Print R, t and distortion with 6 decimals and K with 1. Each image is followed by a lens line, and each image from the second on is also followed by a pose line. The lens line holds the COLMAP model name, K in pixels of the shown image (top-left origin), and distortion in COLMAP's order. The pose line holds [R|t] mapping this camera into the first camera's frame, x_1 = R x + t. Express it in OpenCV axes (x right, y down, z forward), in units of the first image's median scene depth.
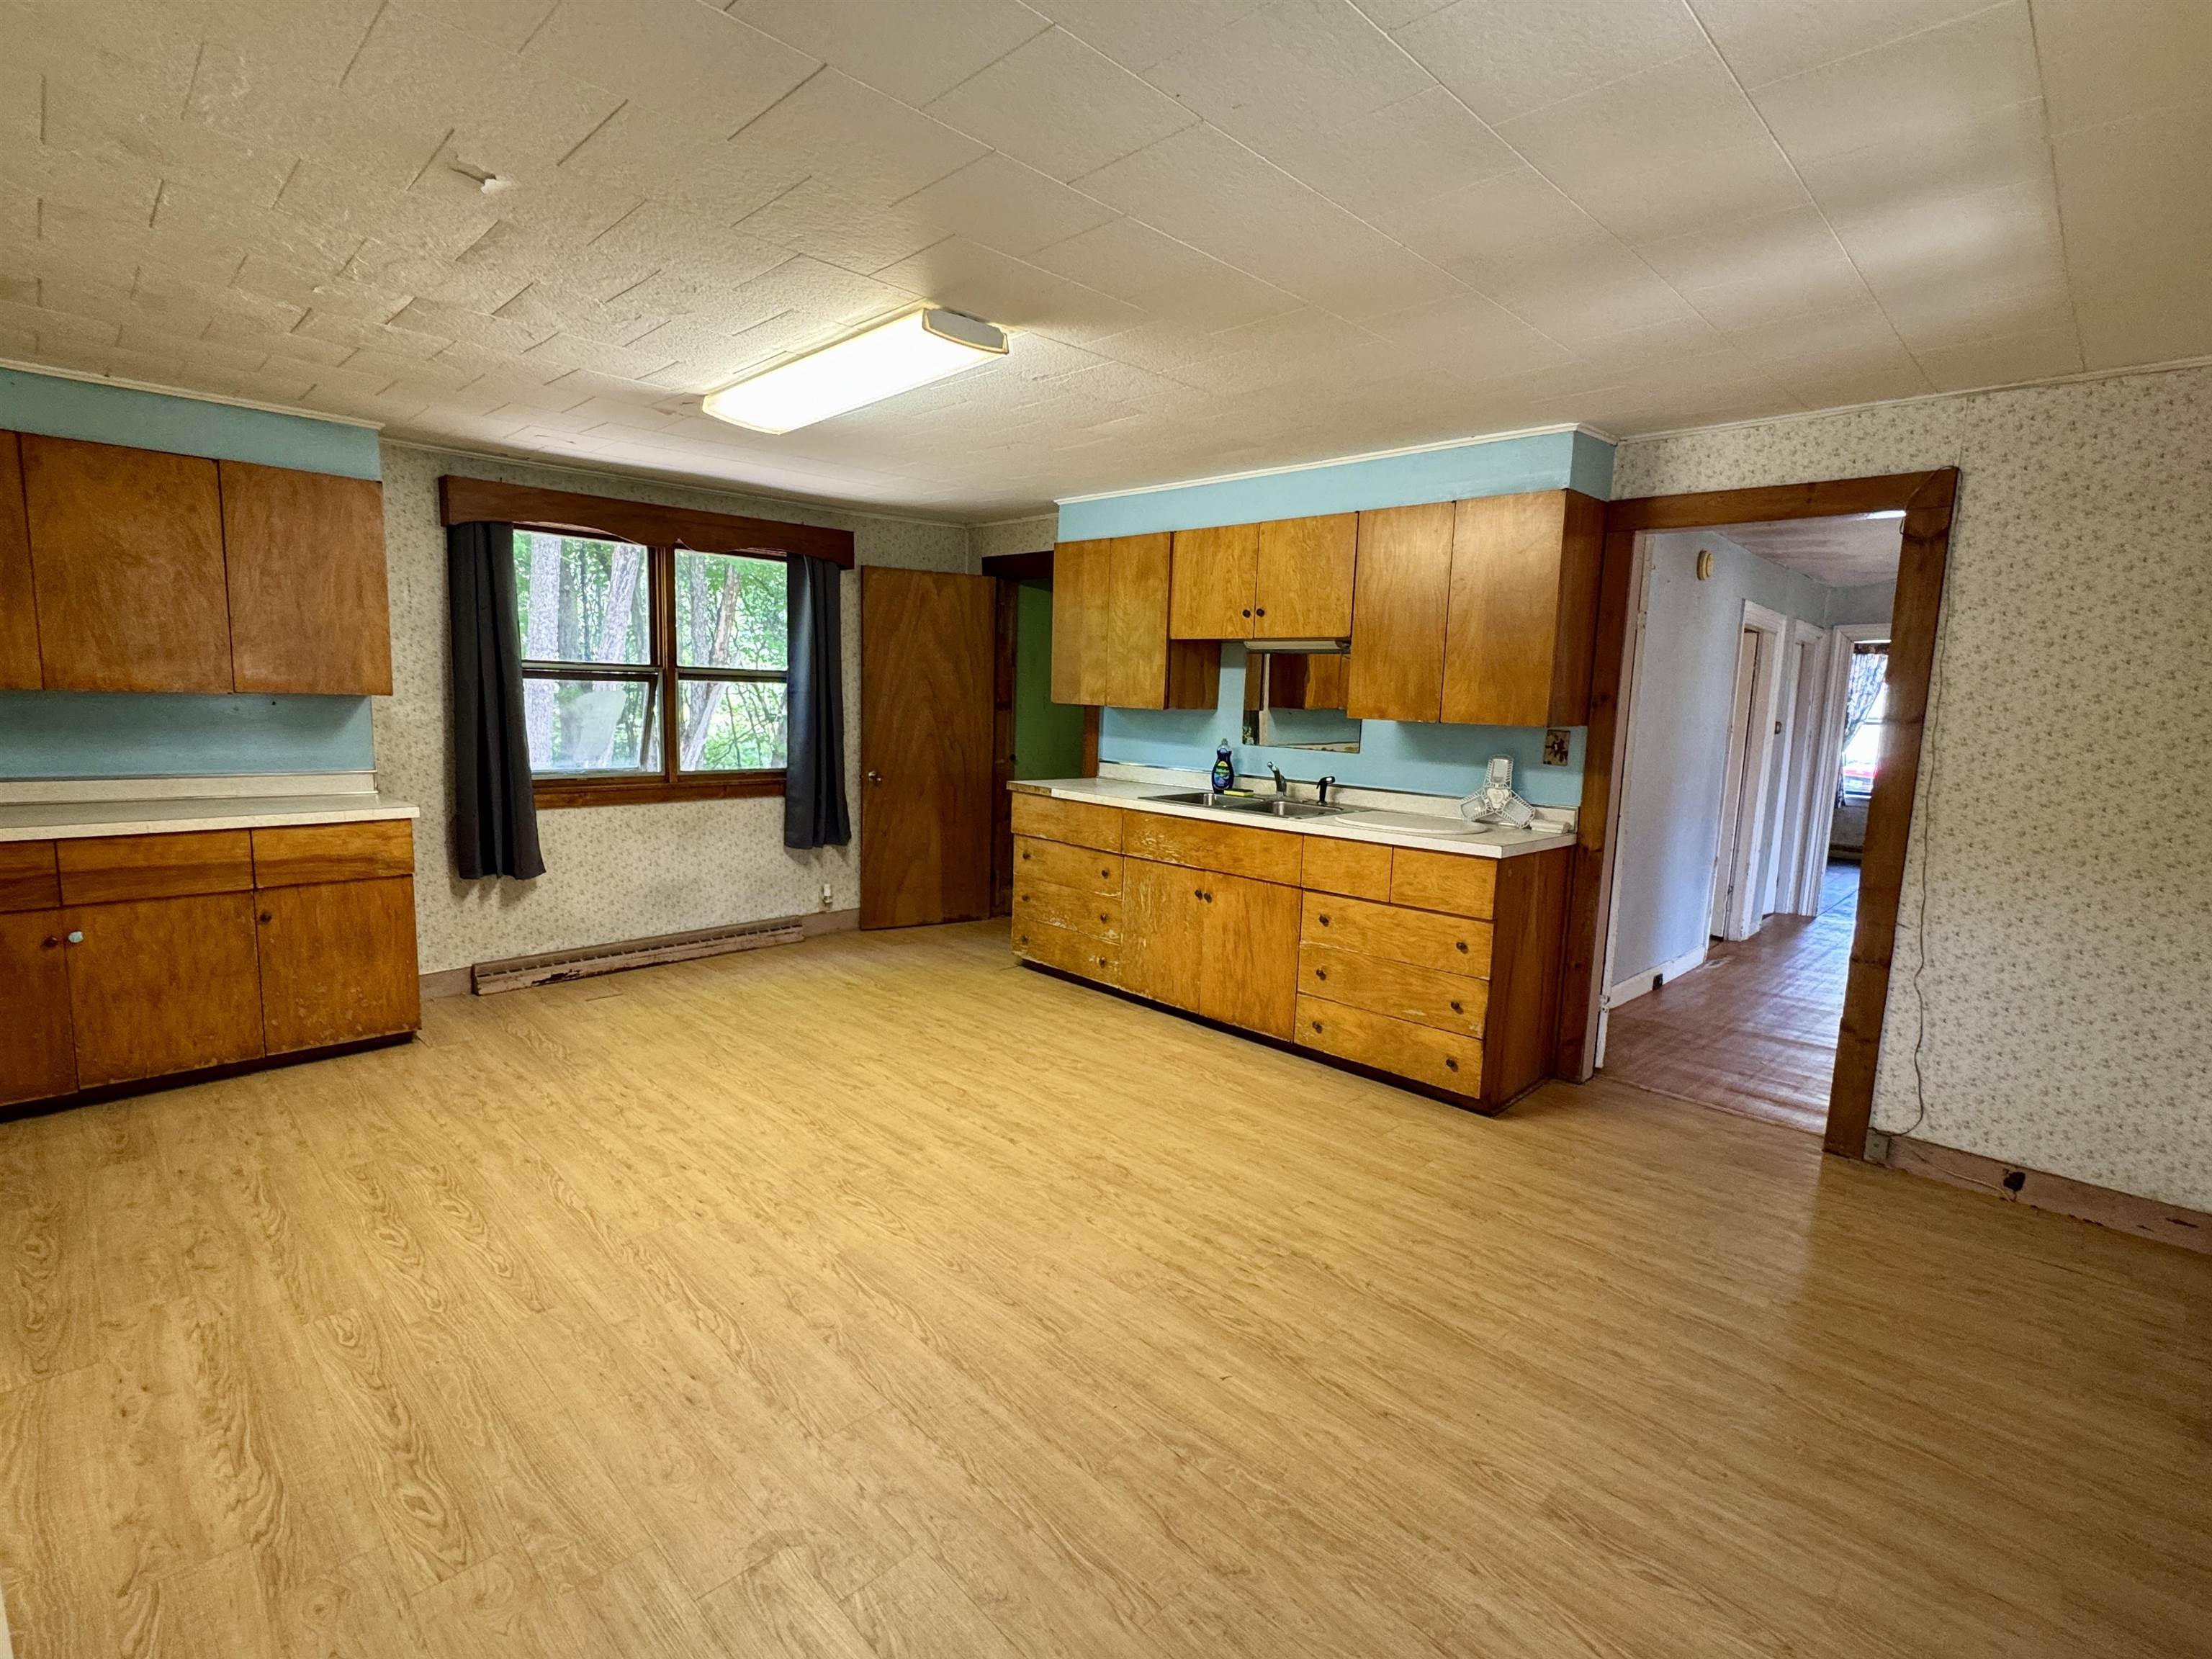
lens RADIAL K [[1048.6, 0, 1105.5], [0, 1048.6, 833.5], [0, 0, 1]] dist [-0.002456, -0.000223]
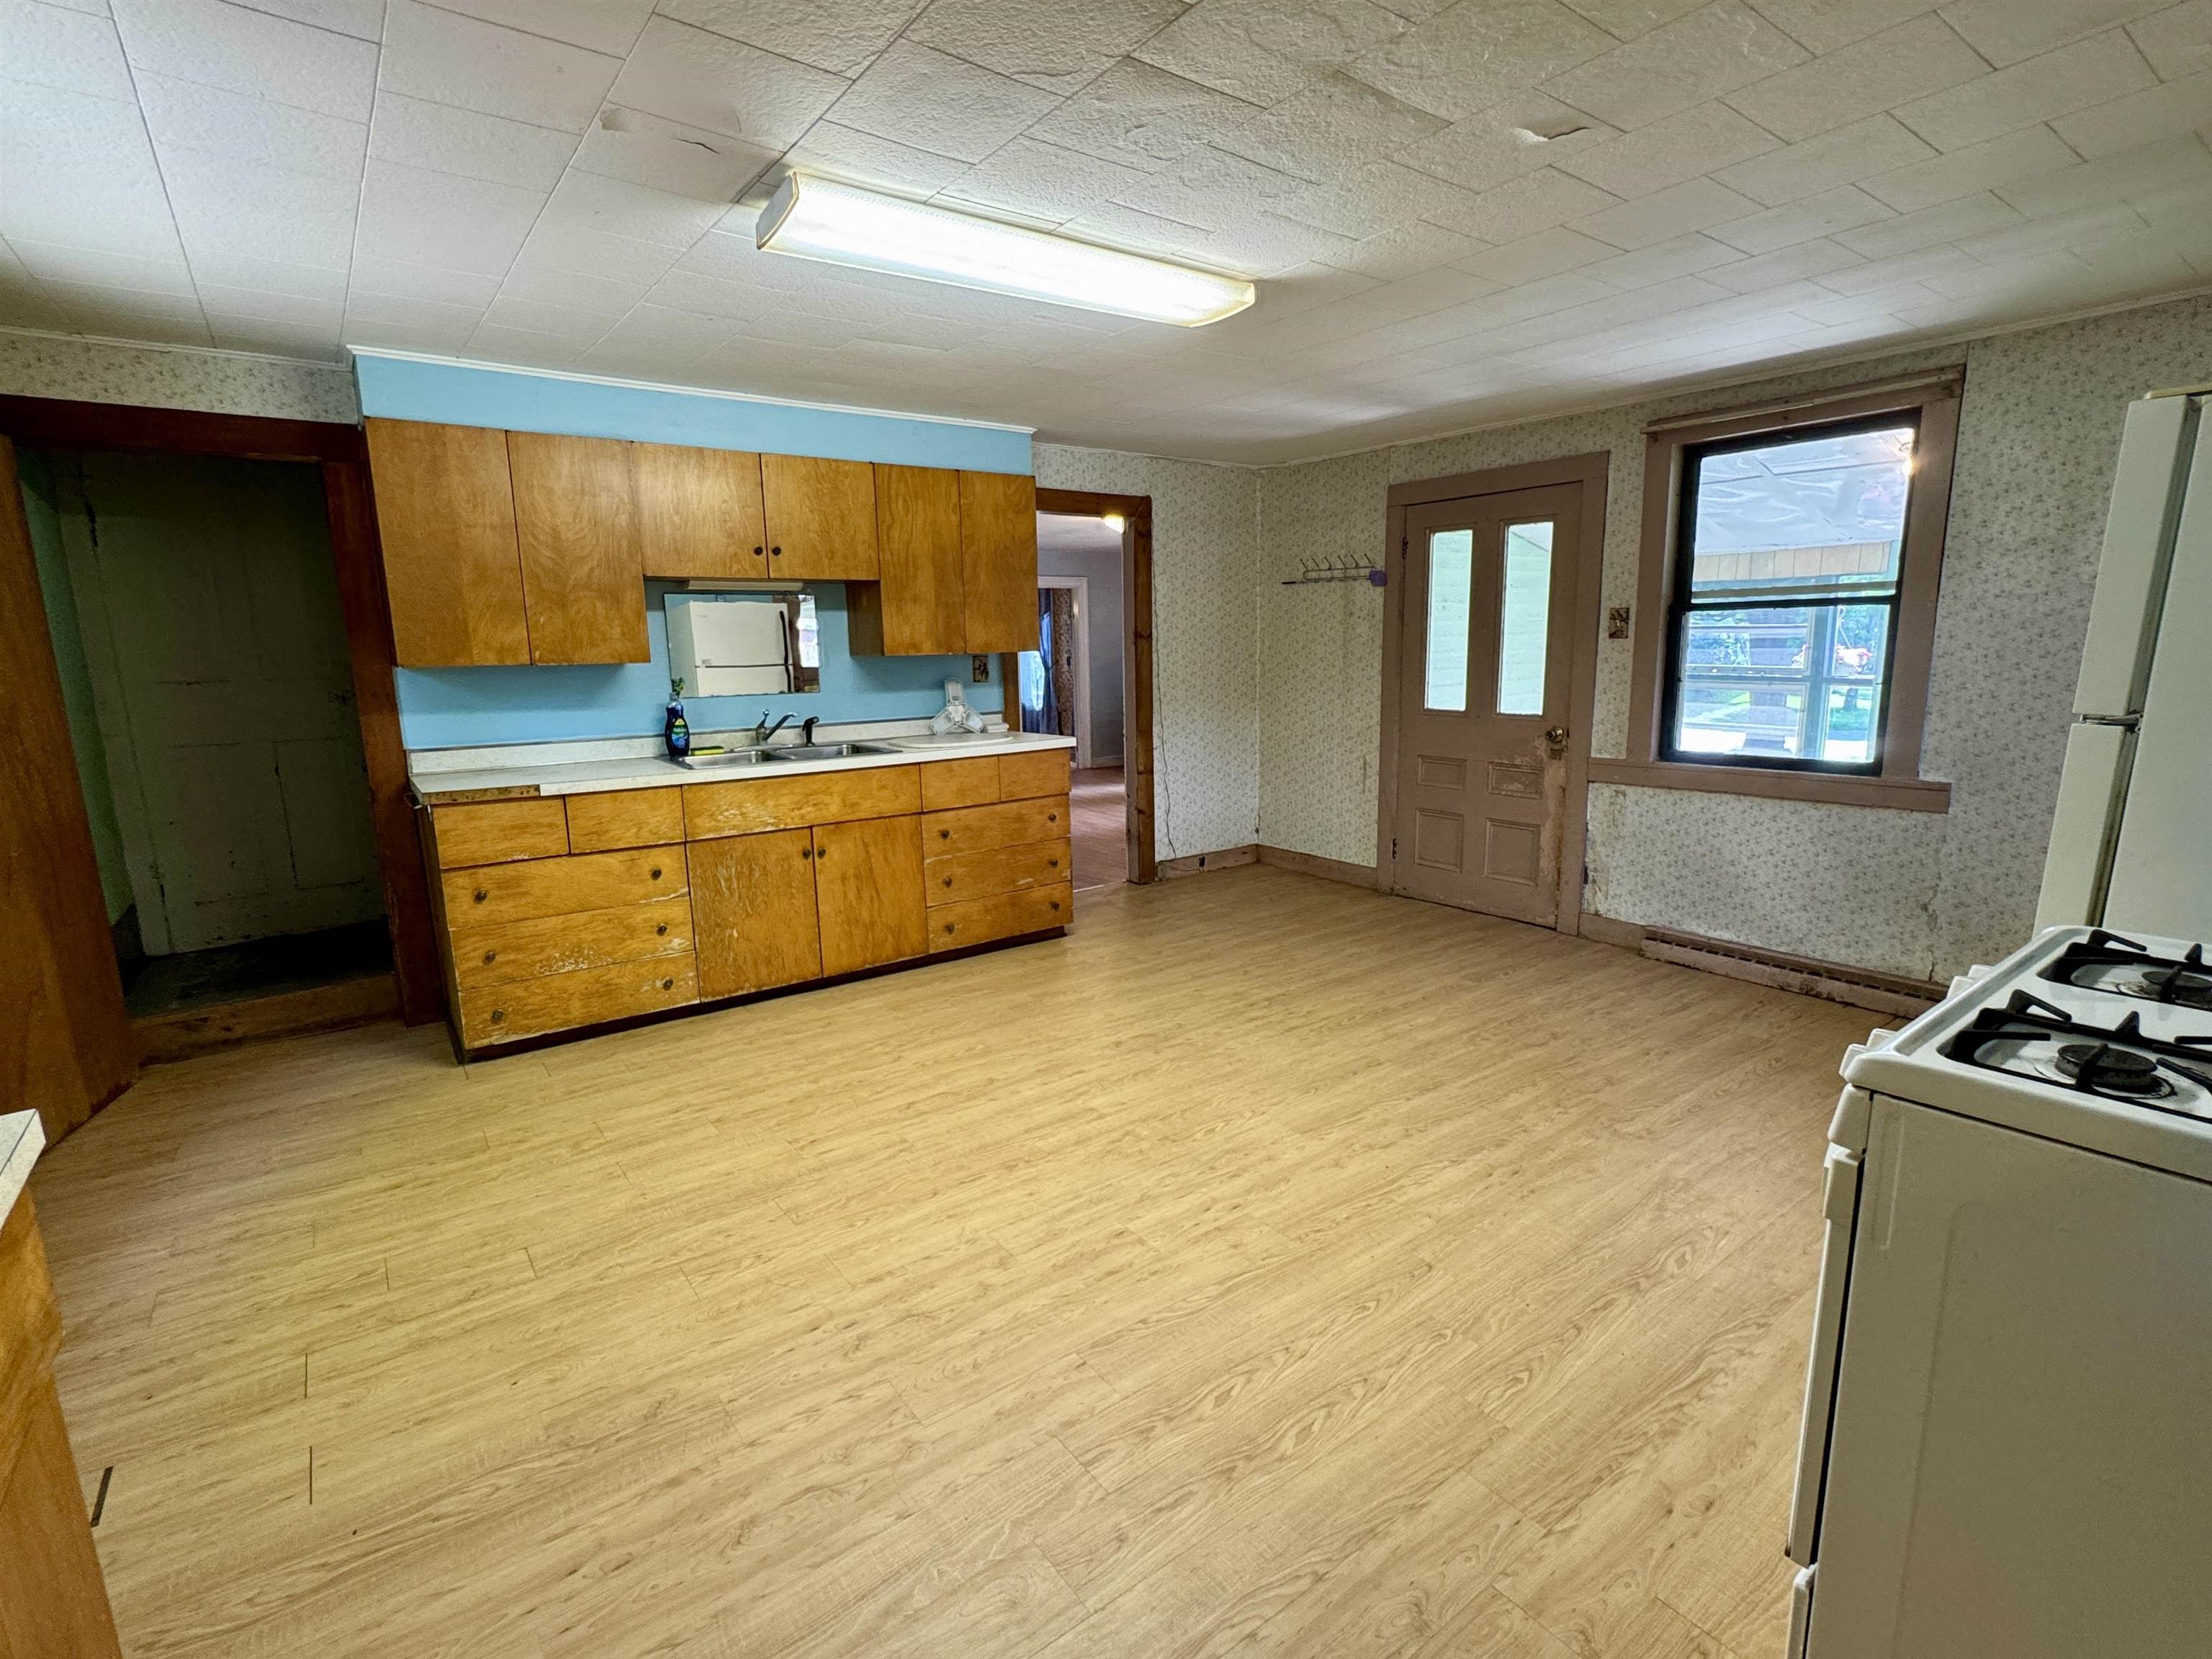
lens RADIAL K [[1048.6, 0, 1109.2], [0, 1048.6, 835.2], [0, 0, 1]] dist [-0.002456, -0.000223]
pose [[0.145608, -0.215618, 0.965561, -0.880854], [0.158618, 0.968425, 0.192338, -0.109192], [-0.976544, 0.125150, 0.175211, 0.647553]]
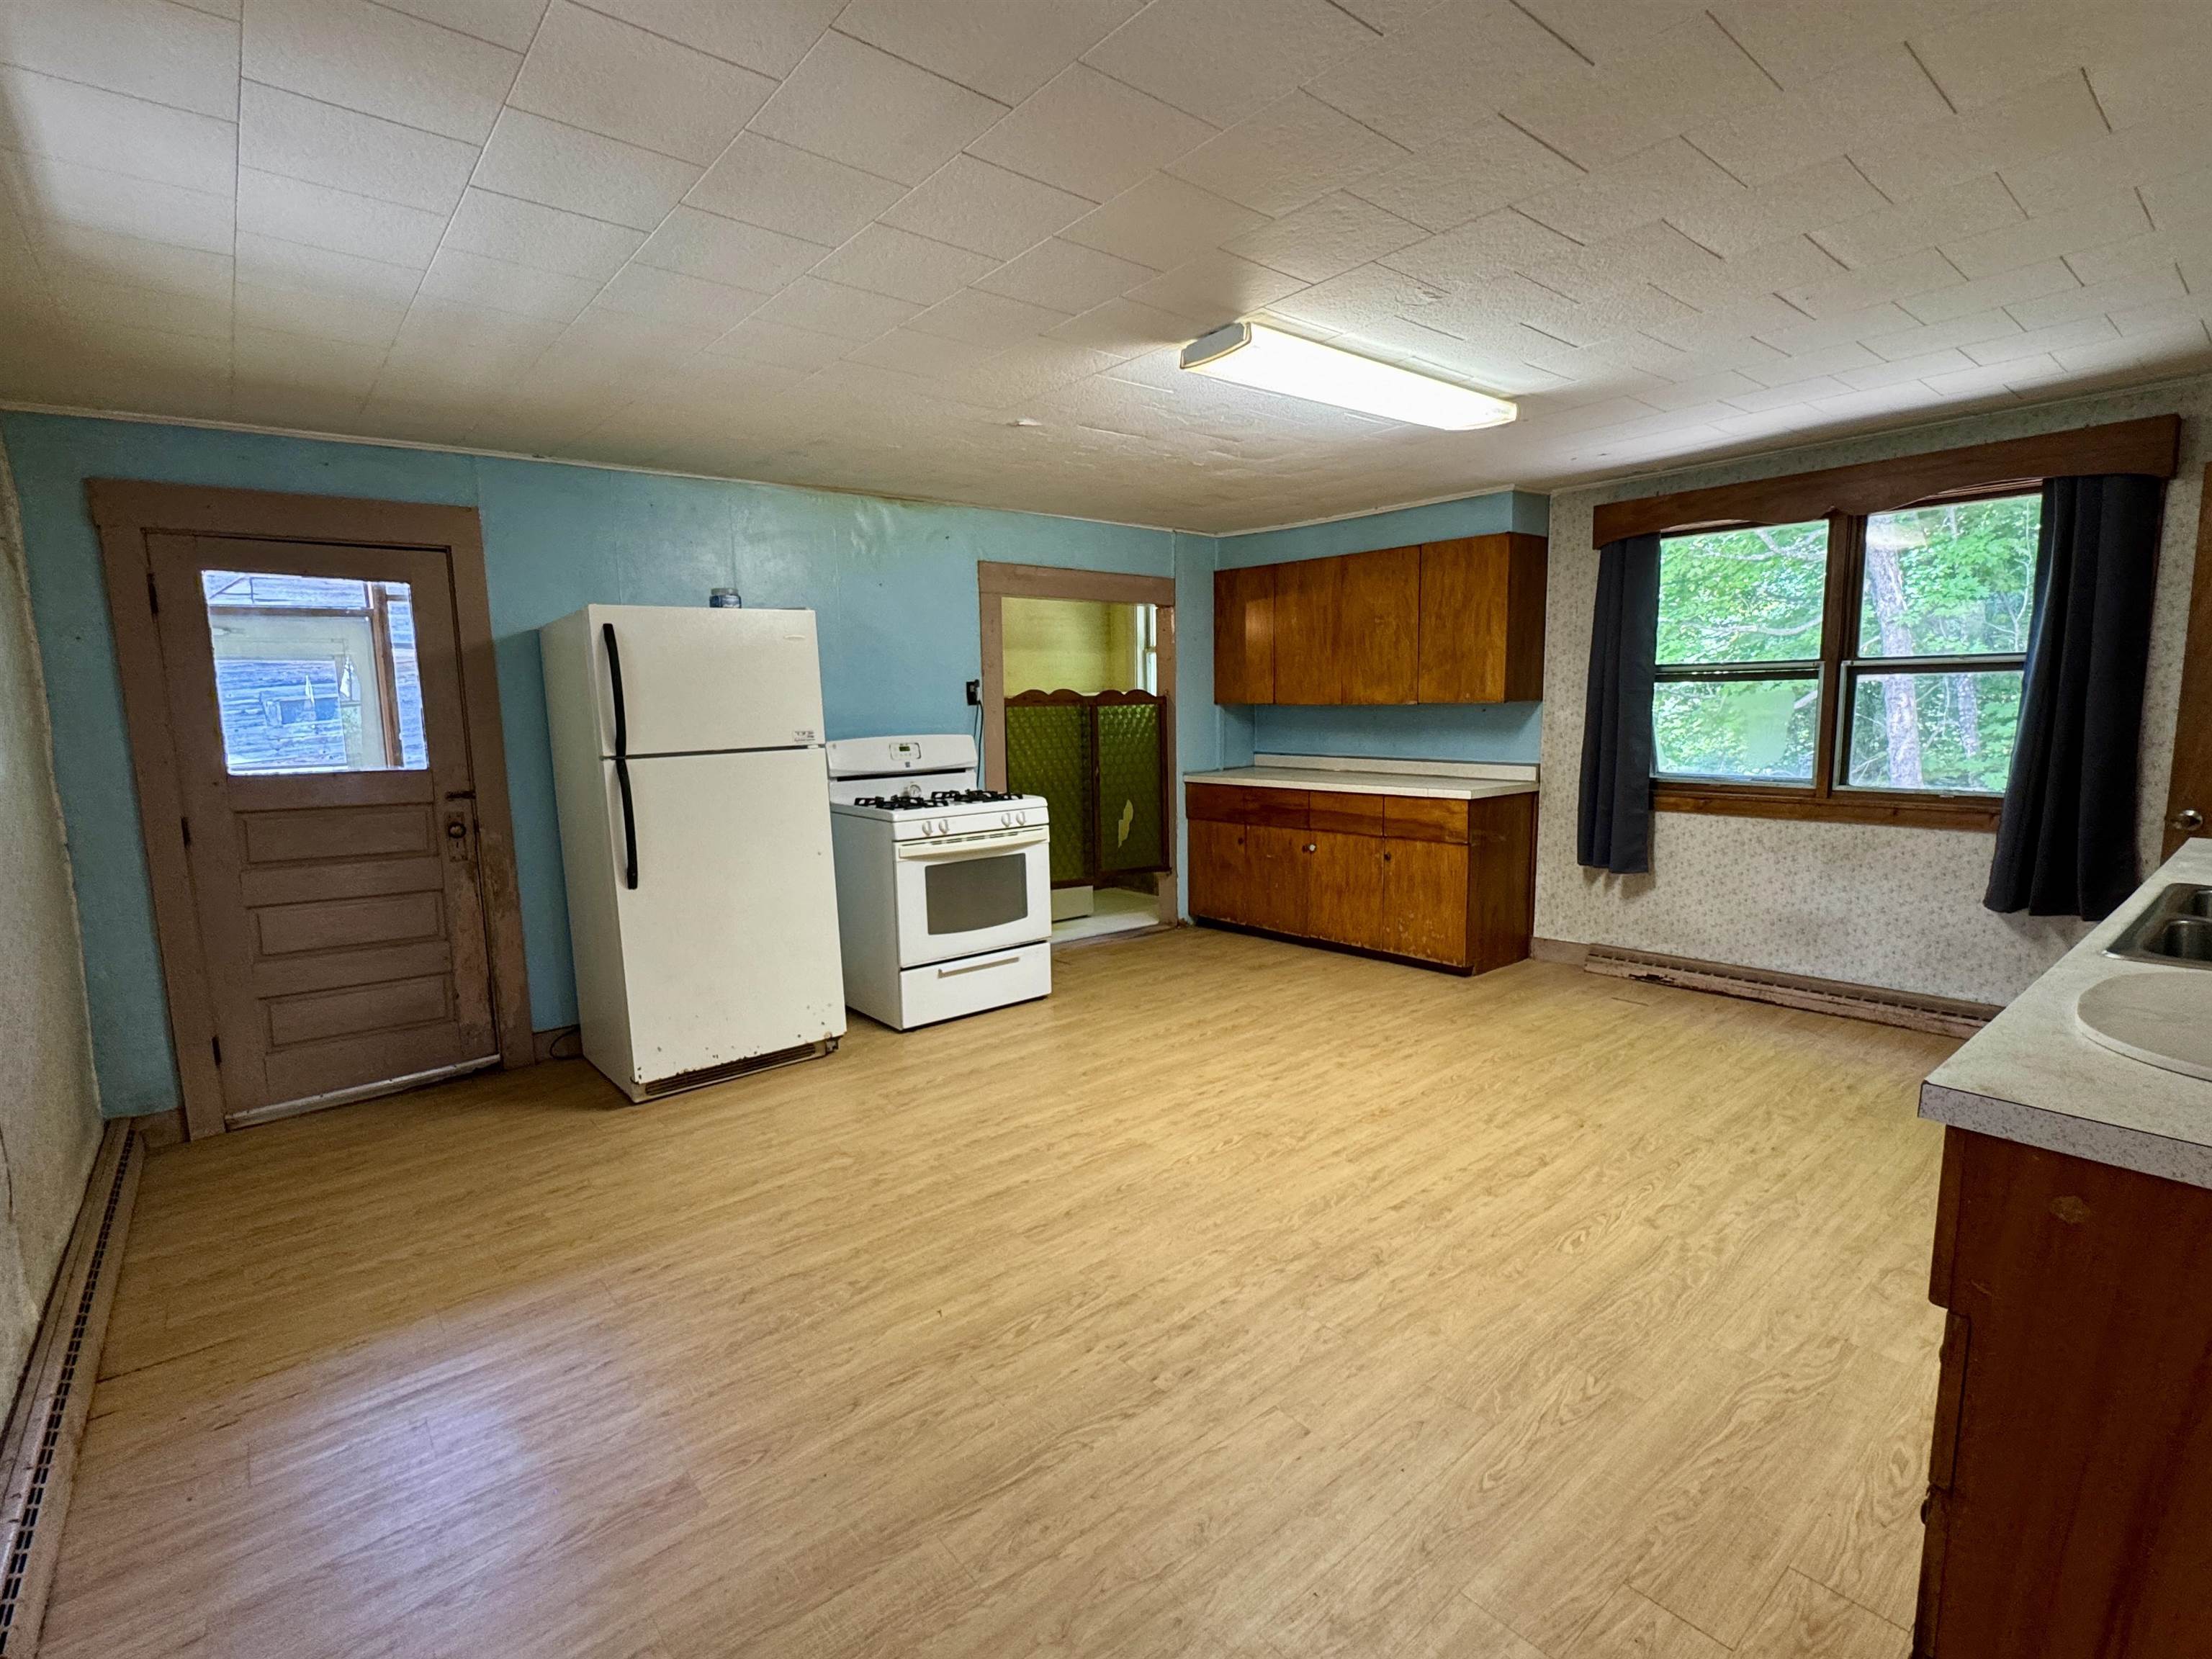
lens RADIAL K [[1048.6, 0, 1105.1], [0, 1048.6, 834.7], [0, 0, 1]] dist [-0.002456, -0.000223]
pose [[-0.096681, 0.100397, -0.990239, 0.639240], [-0.113905, 0.987247, 0.111215, -0.063842], [0.988776, 0.123546, -0.084013, 0.680528]]
